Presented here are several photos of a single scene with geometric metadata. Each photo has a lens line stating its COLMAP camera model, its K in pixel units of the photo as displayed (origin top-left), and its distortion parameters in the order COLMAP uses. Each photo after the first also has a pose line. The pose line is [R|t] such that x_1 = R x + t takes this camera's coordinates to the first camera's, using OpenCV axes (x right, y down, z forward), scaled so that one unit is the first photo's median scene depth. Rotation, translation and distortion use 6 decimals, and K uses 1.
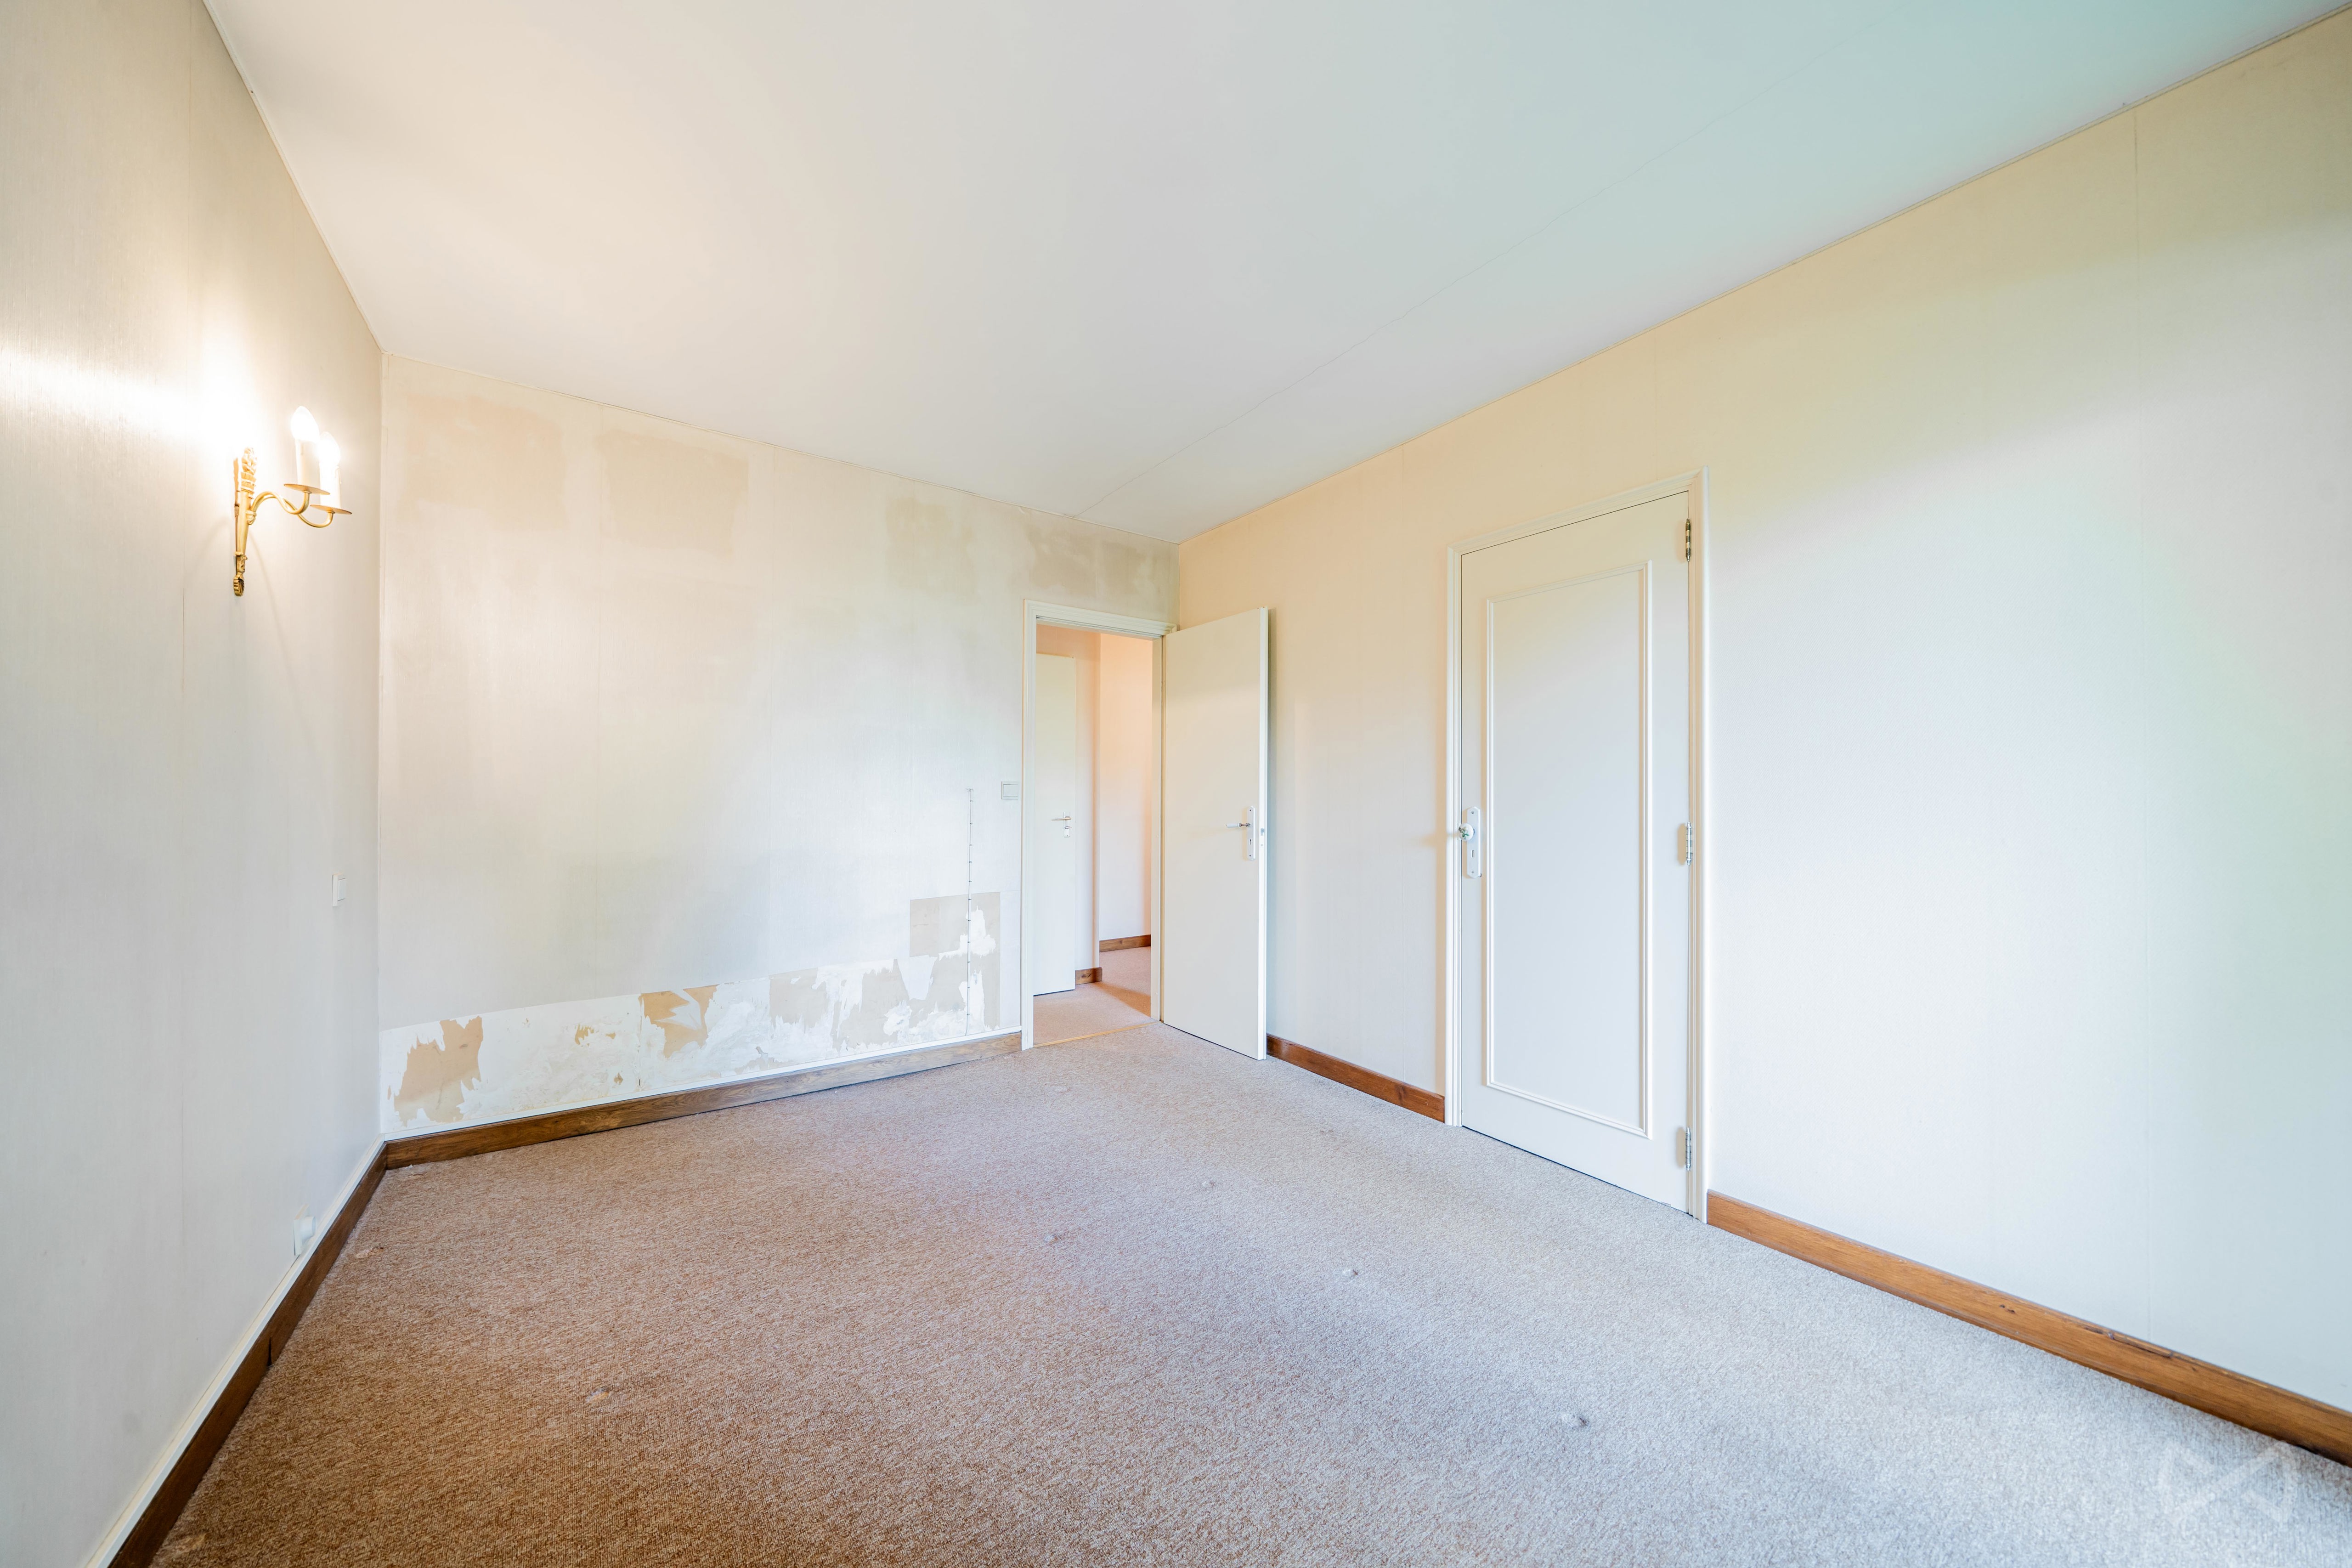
lens RADIAL K [[770.0, 0, 1182.3], [0, 770.0, 797.4], [0, 0, 1]] dist [0.000539, -0.003745]
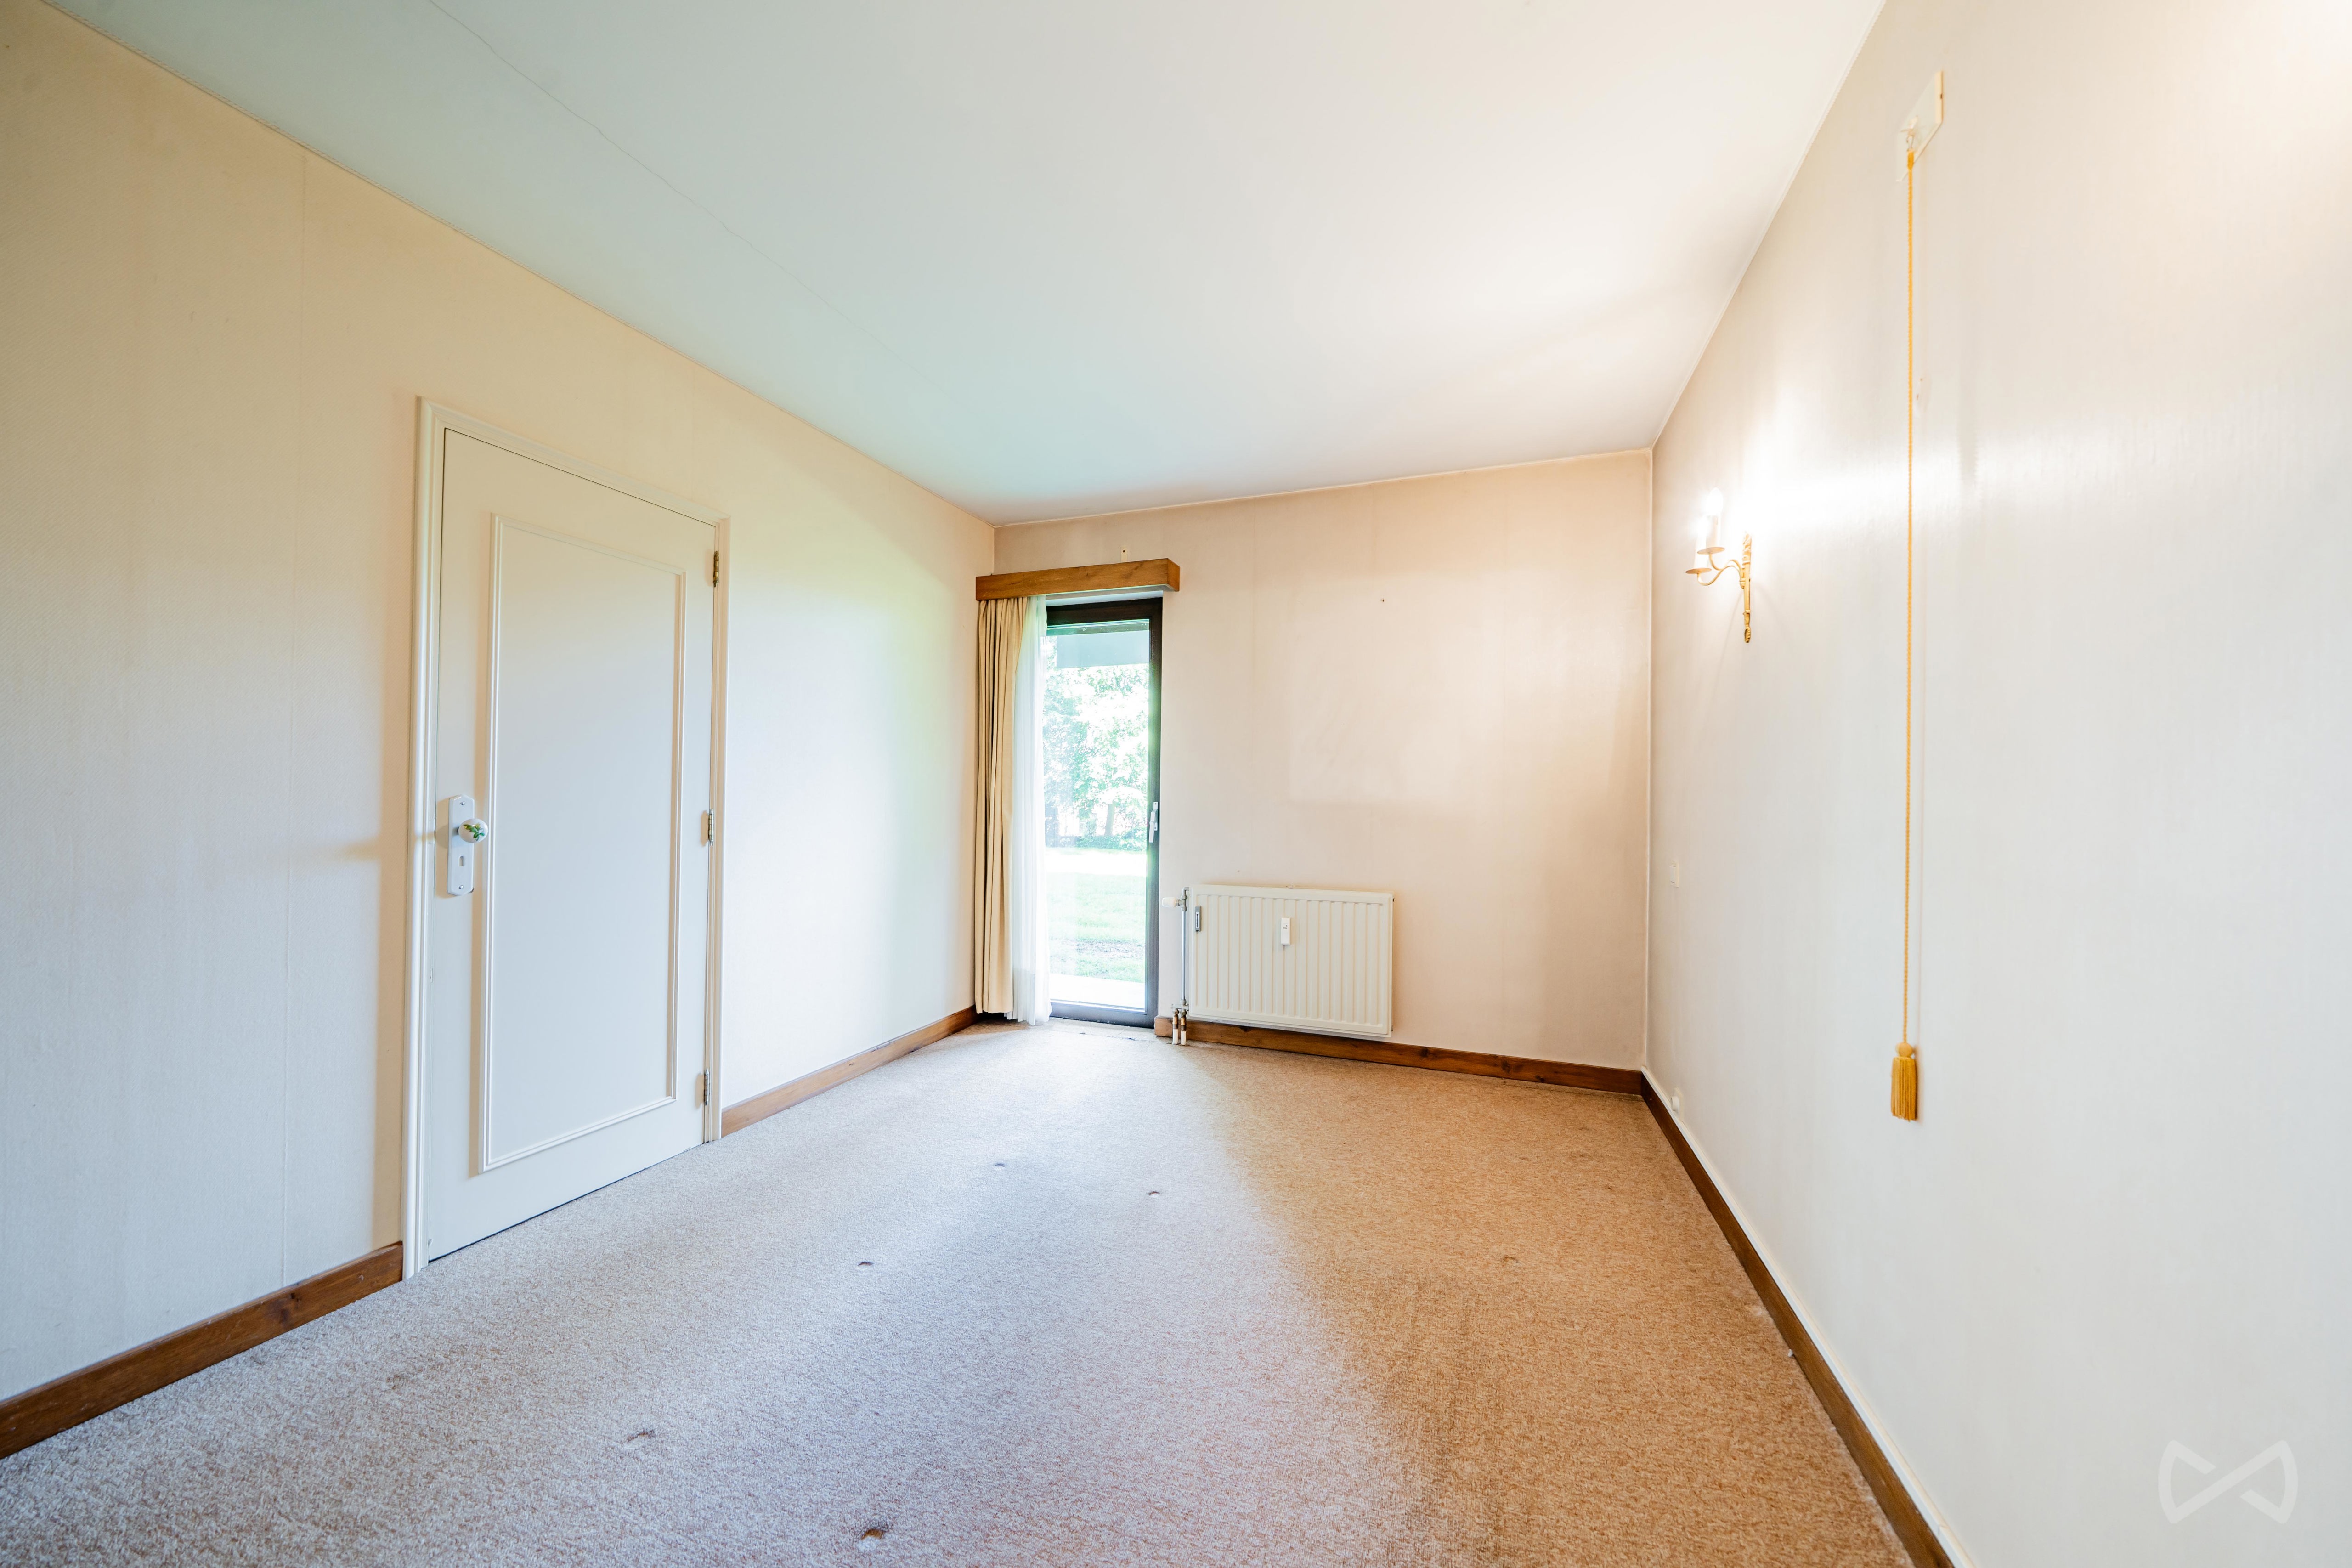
lens RADIAL K [[770.0, 0, 1182.3], [0, 770.0, 797.4], [0, 0, 1]] dist [0.000539, -0.003745]
pose [[-0.538323, -0.004892, 0.842725, -0.704169], [-0.016646, 0.999850, -0.004829, 0.007166], [-0.842574, -0.016628, -0.538323, 1.002799]]
